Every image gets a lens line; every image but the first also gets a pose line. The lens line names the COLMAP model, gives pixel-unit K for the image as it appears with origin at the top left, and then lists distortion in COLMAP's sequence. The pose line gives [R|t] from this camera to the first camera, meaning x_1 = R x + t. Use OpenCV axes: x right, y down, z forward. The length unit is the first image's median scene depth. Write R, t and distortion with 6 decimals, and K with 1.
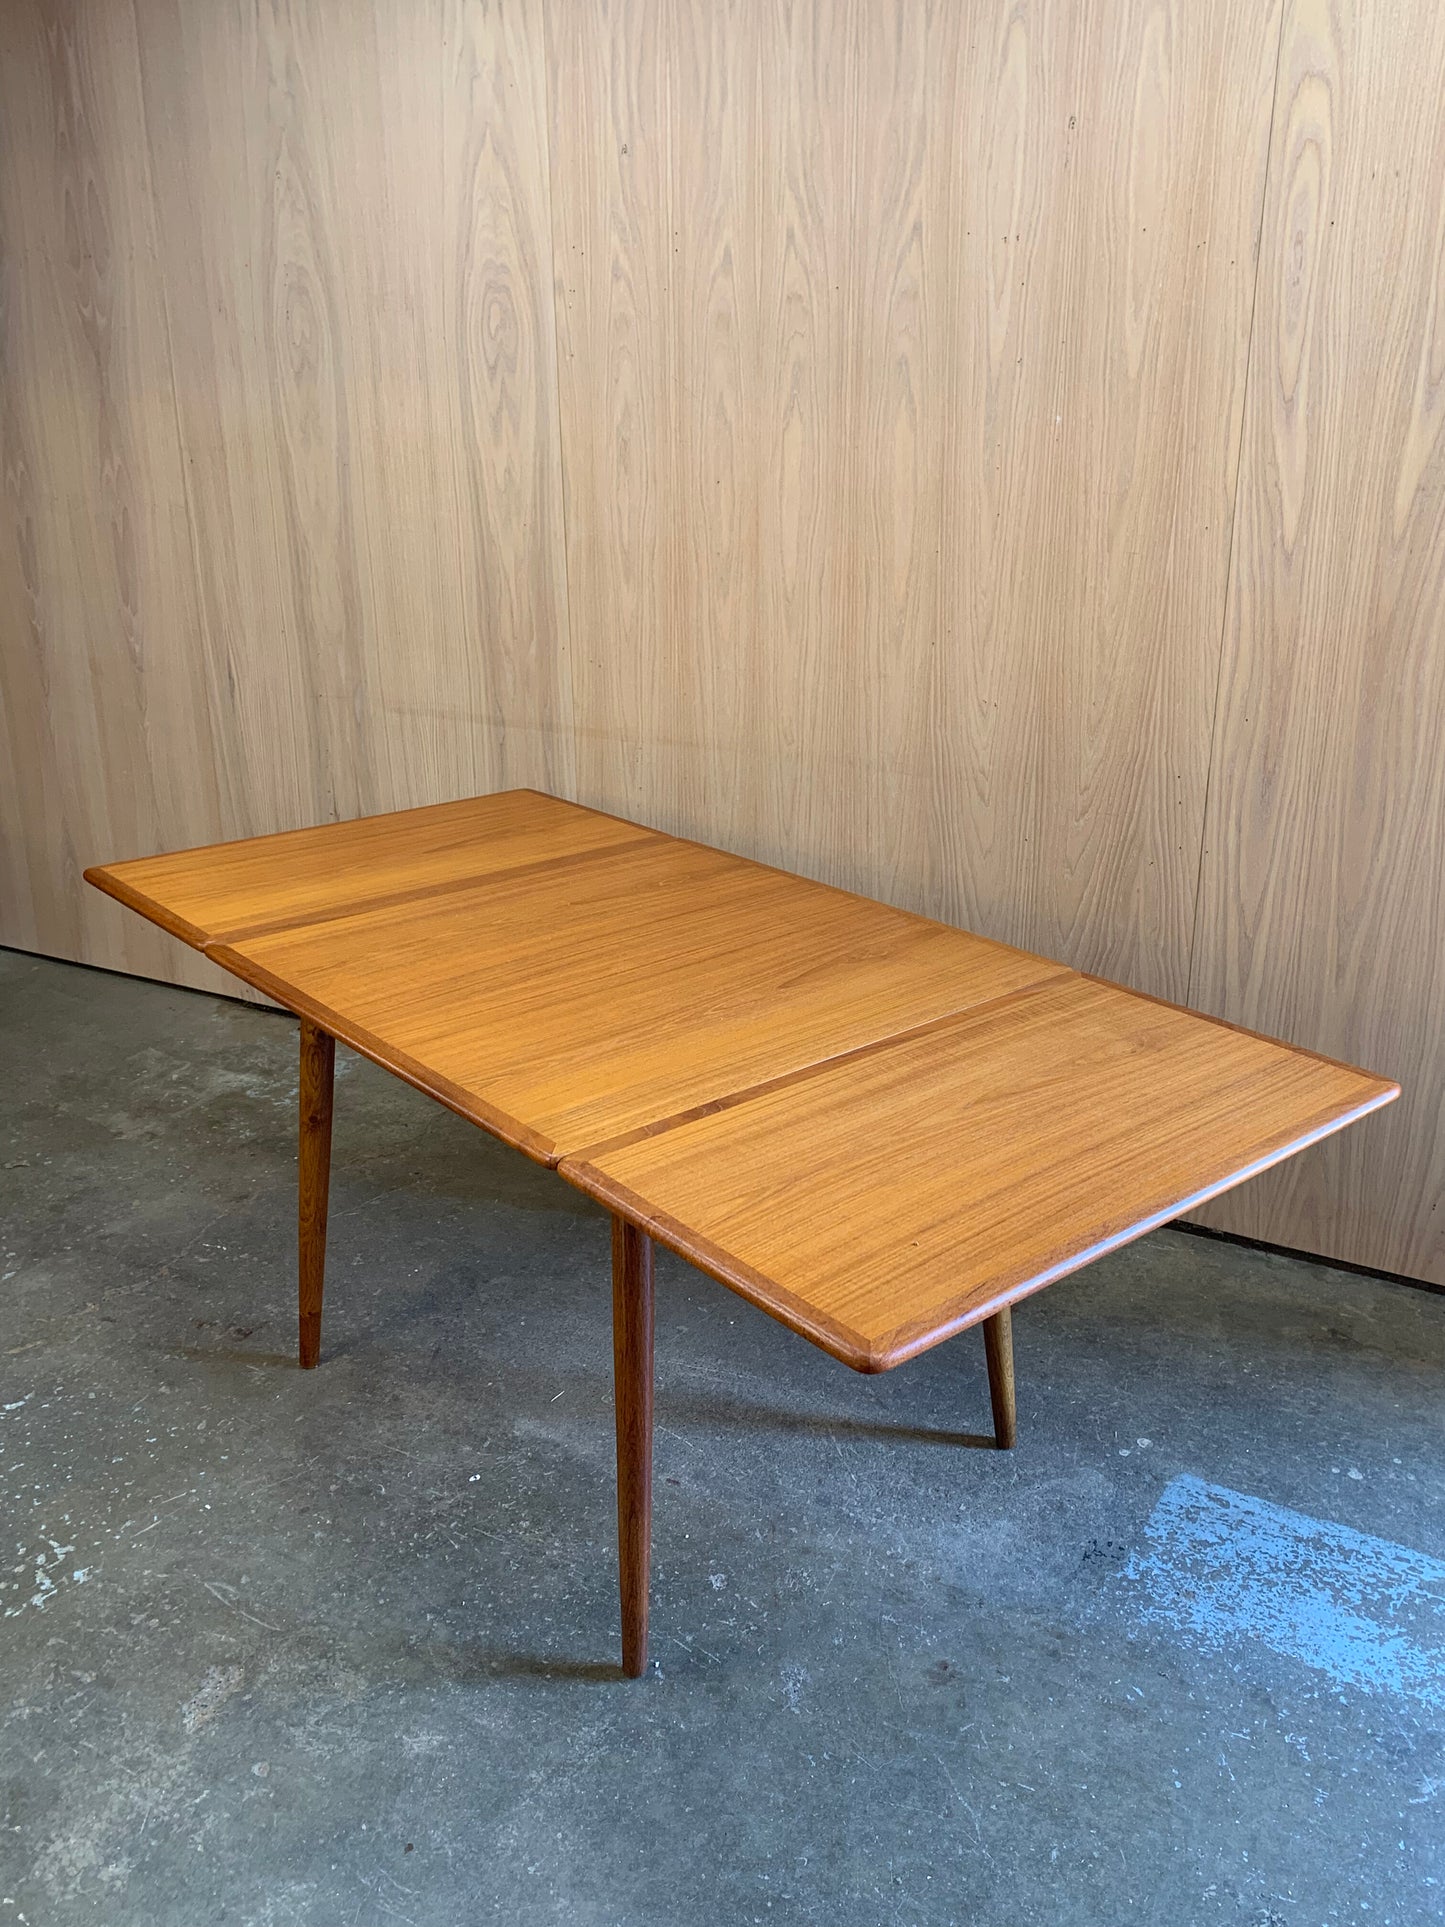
lens RADIAL K [[1664.1, 0, 722.4], [0, 1664.1, 934.8], [0, 0, 1]] dist [0.010934, 0.002516]
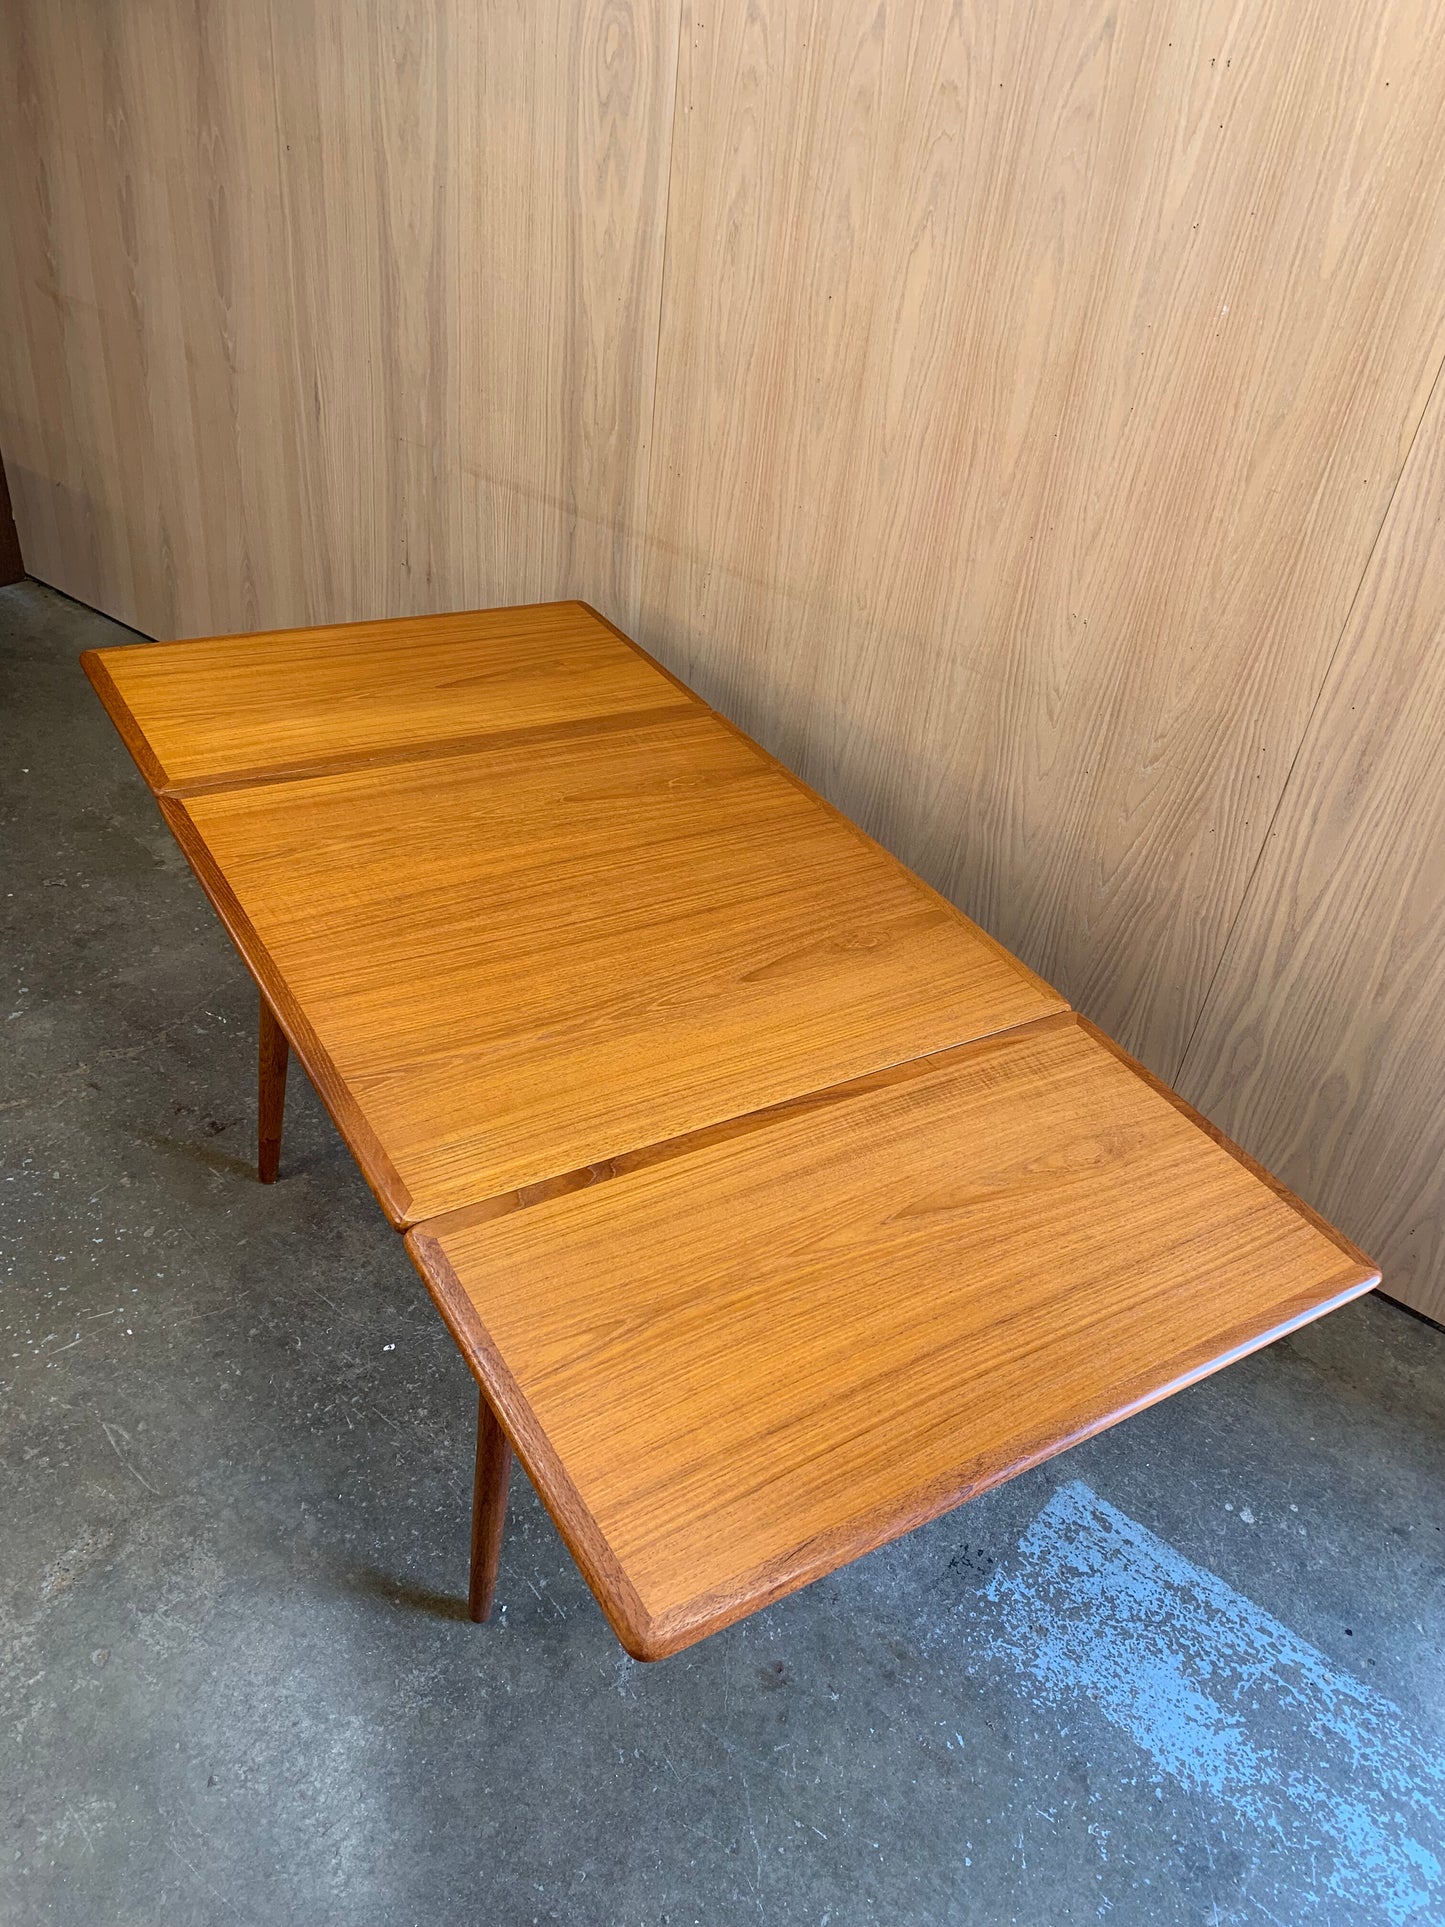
lens RADIAL K [[1462.4, 0, 748.2], [0, 1462.4, 960.0], [0, 0, 1]] dist [0.004073, 0.013128]
pose [[0.982586, 0.180089, -0.045751, 0.063092], [-0.161907, 0.950634, 0.264727, -0.165221], [0.091167, -0.252710, 0.963237, 0.202390]]
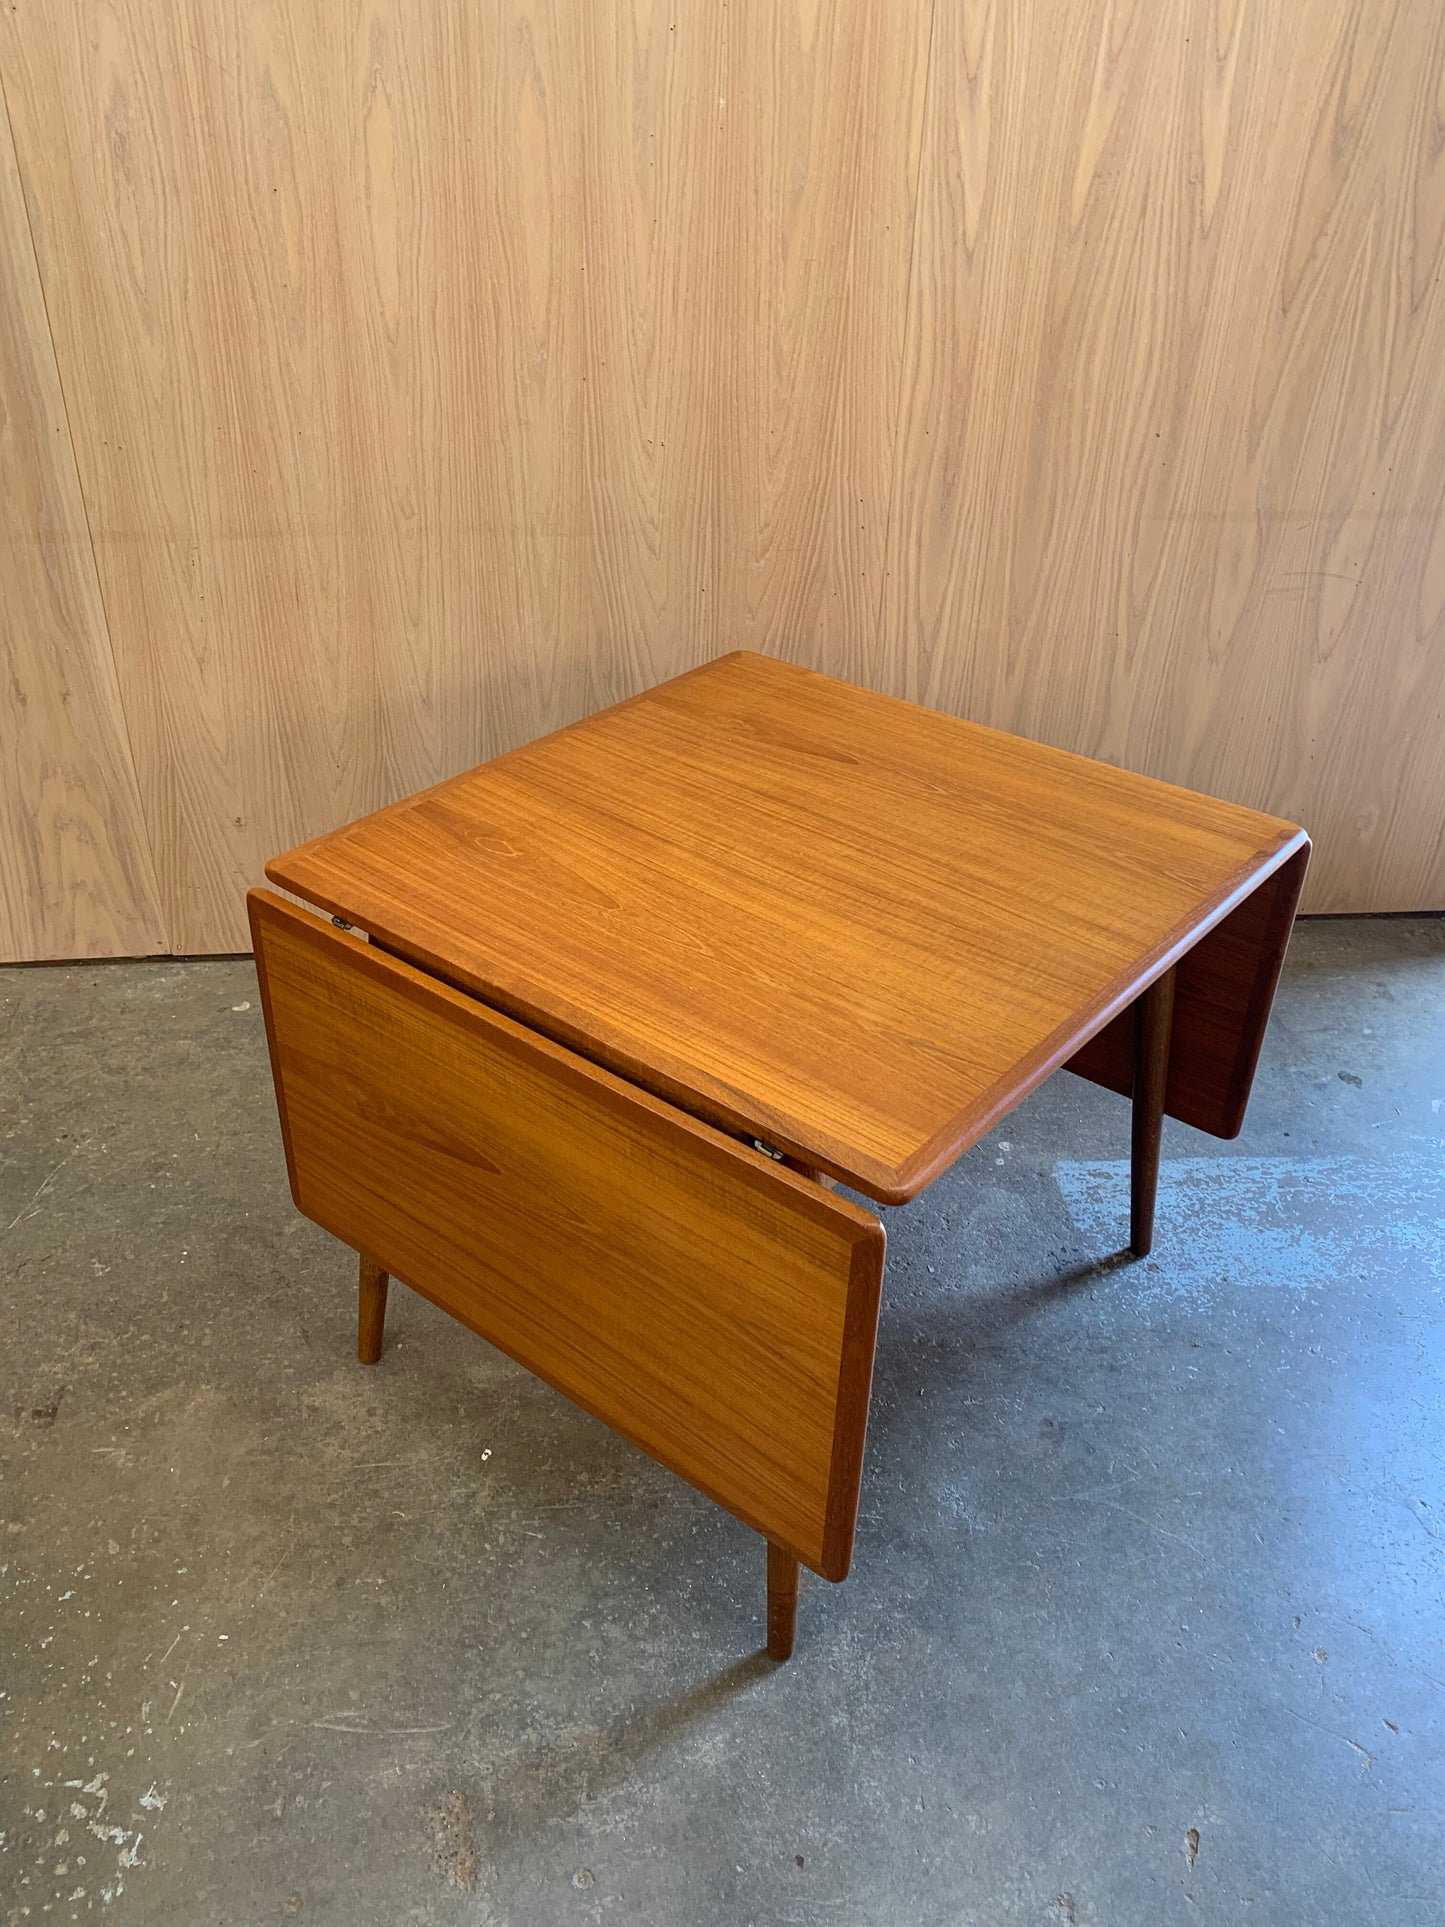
lens RADIAL K [[1598.6, 0, 699.2], [0, 1598.6, 962.4], [0, 0, 1]] dist [0.012750, -0.002963]
pose [[0.818626, -0.294404, 0.493131, -0.375324], [0.170952, 0.944611, 0.280152, -0.129045], [-0.548295, -0.145037, 0.823612, 0.266474]]
